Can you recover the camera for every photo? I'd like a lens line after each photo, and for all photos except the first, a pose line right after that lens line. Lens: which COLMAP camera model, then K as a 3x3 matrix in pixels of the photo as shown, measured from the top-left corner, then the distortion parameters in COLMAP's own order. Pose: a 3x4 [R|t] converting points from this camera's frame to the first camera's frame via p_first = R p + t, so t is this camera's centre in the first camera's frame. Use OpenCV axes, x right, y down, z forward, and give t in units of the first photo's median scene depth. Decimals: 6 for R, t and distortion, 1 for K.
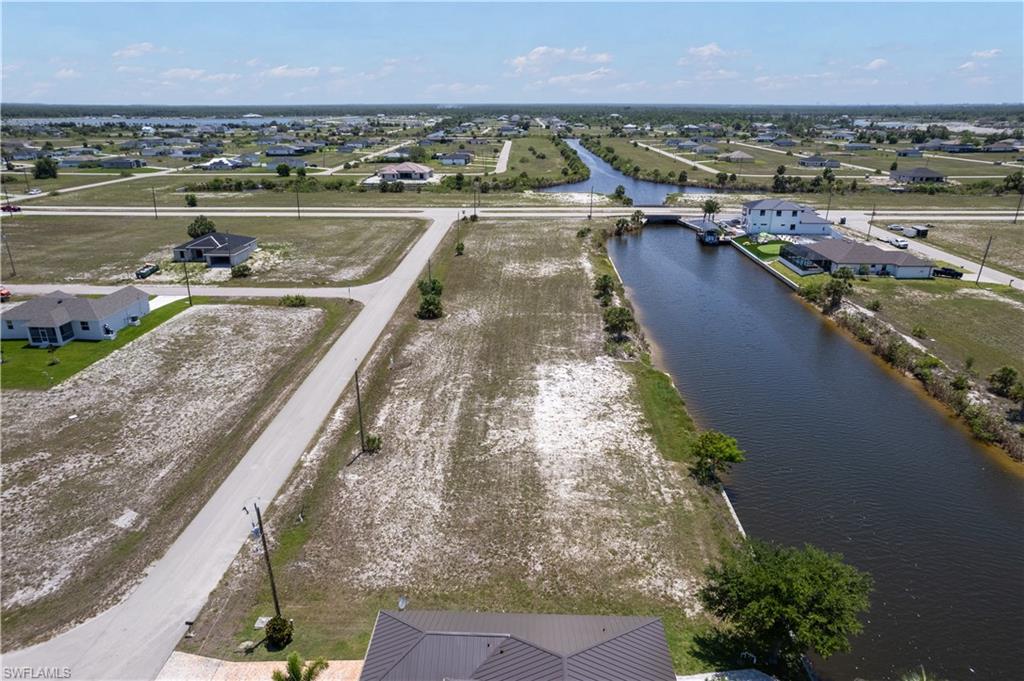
lens RADIAL K [[646.9, 0, 515.1], [0, 646.9, 344.3], [0, 0, 1]] dist [-0.051380, 0.065560]
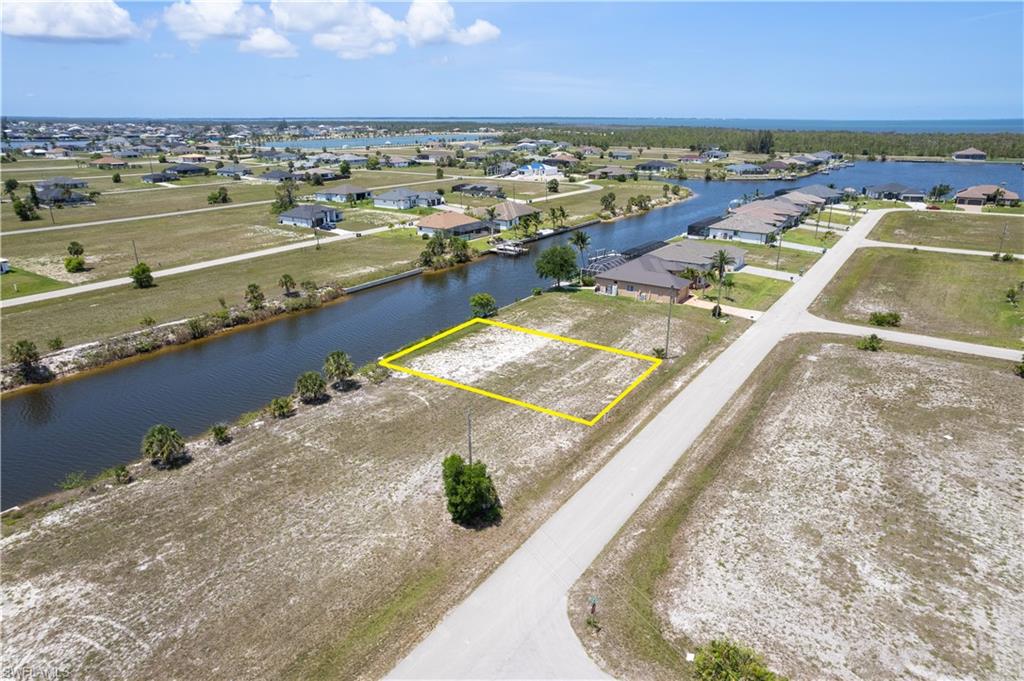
lens RADIAL K [[646.9, 0, 515.1], [0, 646.9, 344.3], [0, 0, 1]] dist [-0.051380, 0.065560]
pose [[-0.845039, -0.179603, 0.503638, -0.490921], [0.187644, 0.782388, 0.593851, -0.561612], [-0.500698, 0.596332, -0.627448, 1.508219]]
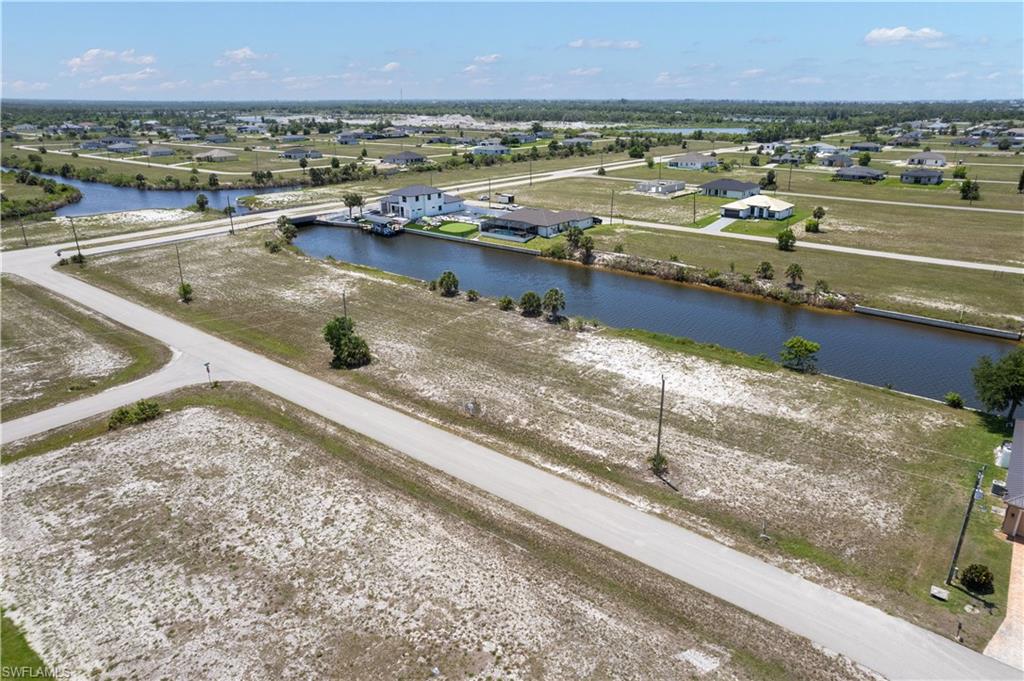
lens RADIAL K [[645.9, 0, 531.1], [0, 645.9, 331.1], [0, 0, 1]] dist [-0.048677, 0.058217]
pose [[0.586855, -0.276036, 0.761187, -0.728076], [0.284850, 0.950382, 0.125034, -0.143205], [-0.757933, 0.143448, 0.636365, 0.390374]]
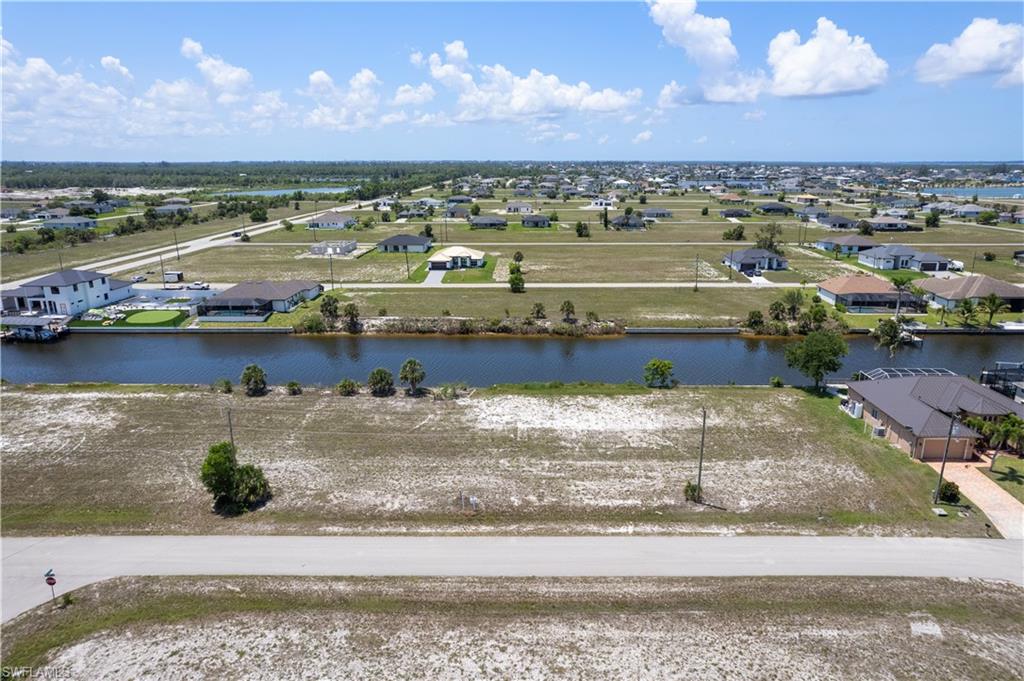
lens RADIAL K [[642.6, 0, 526.4], [0, 642.6, 338.6], [0, 0, 1]] dist [-0.053155, 0.064965]
pose [[-0.018340, -0.269580, 0.962803, -0.807281], [0.352970, 0.899216, 0.258500, -0.291916], [-0.935455, 0.344582, 0.078662, 0.803665]]
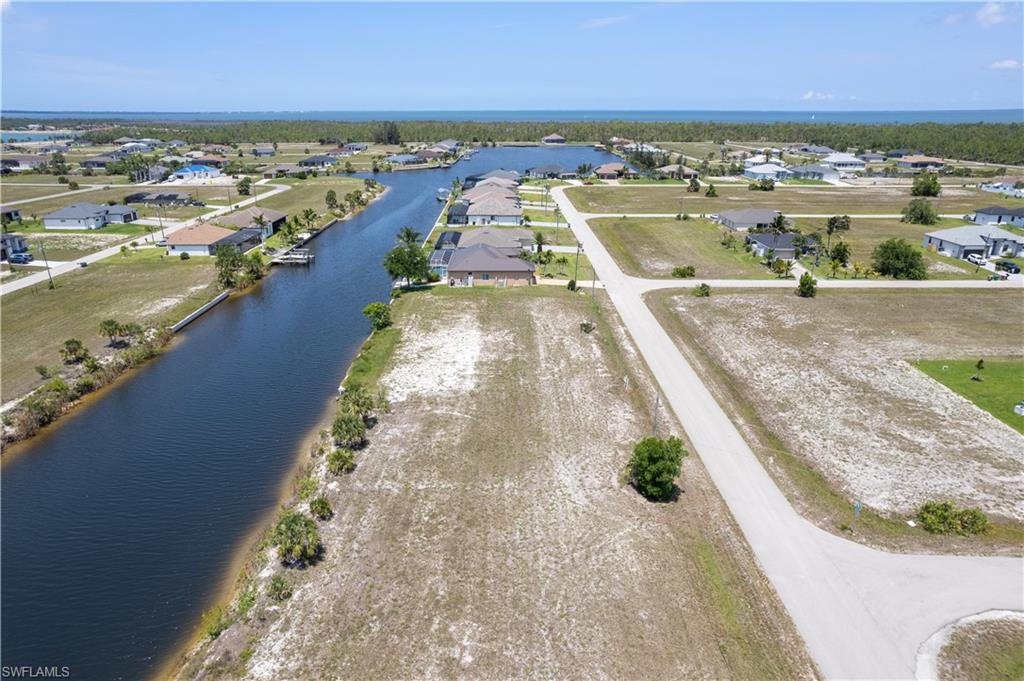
lens RADIAL K [[650.0, 0, 492.2], [0, 650.0, 340.1], [0, 0, 1]] dist [-0.047184, 0.054104]
pose [[-0.999943, 0.006661, -0.008347, 0.013014], [-0.000337, 0.761588, 0.648061, -0.623963], [0.010674, 0.648027, -0.761543, 1.645607]]
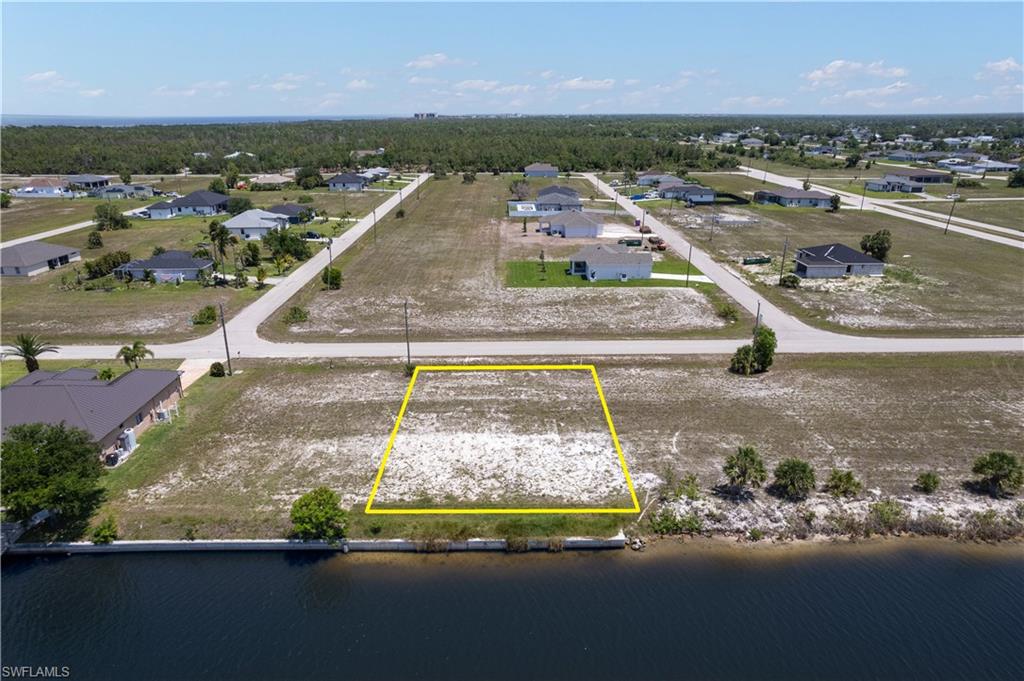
lens RADIAL K [[654.5, 0, 511.4], [0, 654.5, 329.9], [0, 0, 1]] dist [-0.047746, 0.054588]
pose [[0.045871, 0.317925, -0.947006, 0.735185], [-0.350154, 0.892974, 0.282825, -0.263026], [0.935568, 0.318625, 0.152284, 0.717348]]
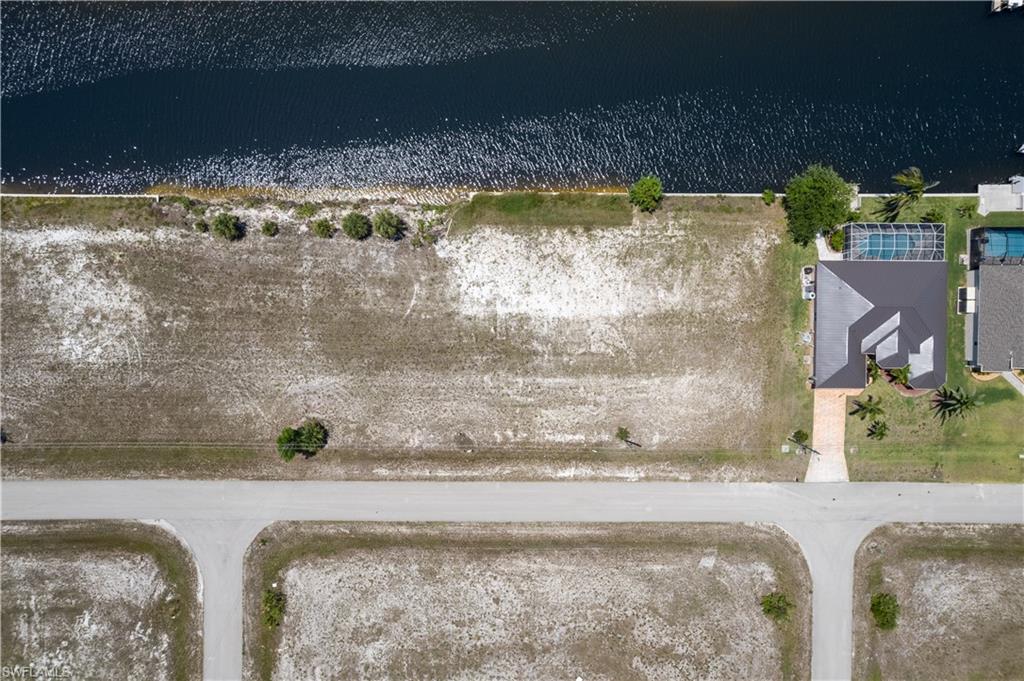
lens RADIAL K [[645.9, 0, 531.1], [0, 645.9, 331.1], [0, 0, 1]] dist [-0.048677, 0.058217]
pose [[-0.024494, -0.999681, -0.006183, 0.009676], [0.365467, -0.014711, 0.930708, -0.893976], [-0.930502, 0.020537, 0.365711, 0.500070]]
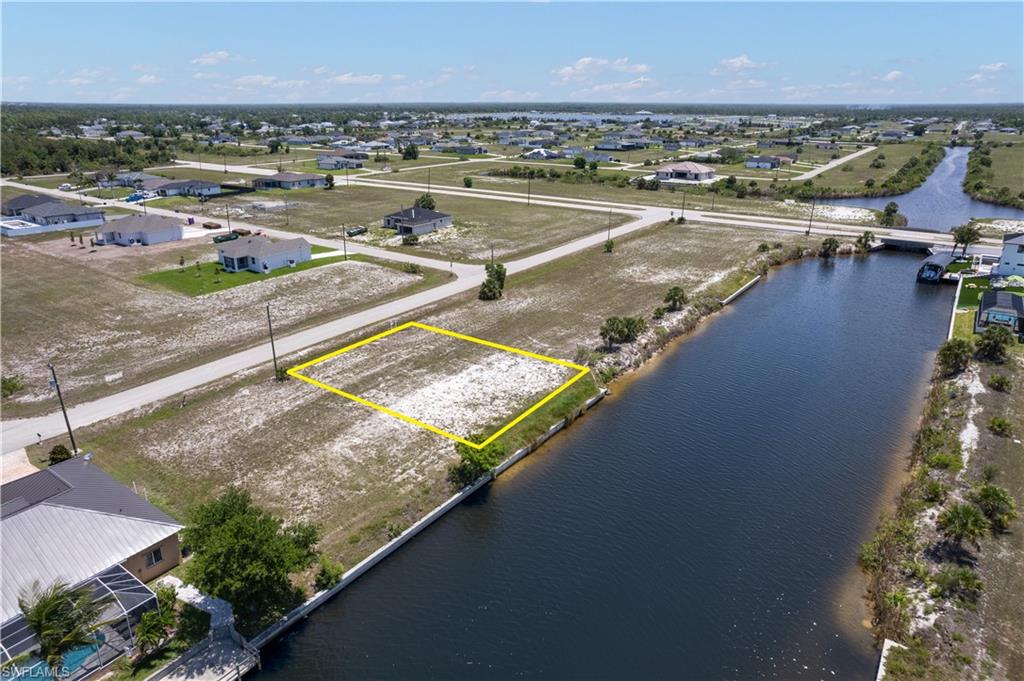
lens RADIAL K [[650.4, 0, 512.0], [0, 650.4, 340.5], [0, 0, 1]] dist [-0.048129, 0.054241]
pose [[0.831159, 0.194485, -0.520912, 0.580899], [-0.197121, 0.979051, 0.051011, -0.044217], [0.519920, 0.060285, 0.852085, 0.122475]]
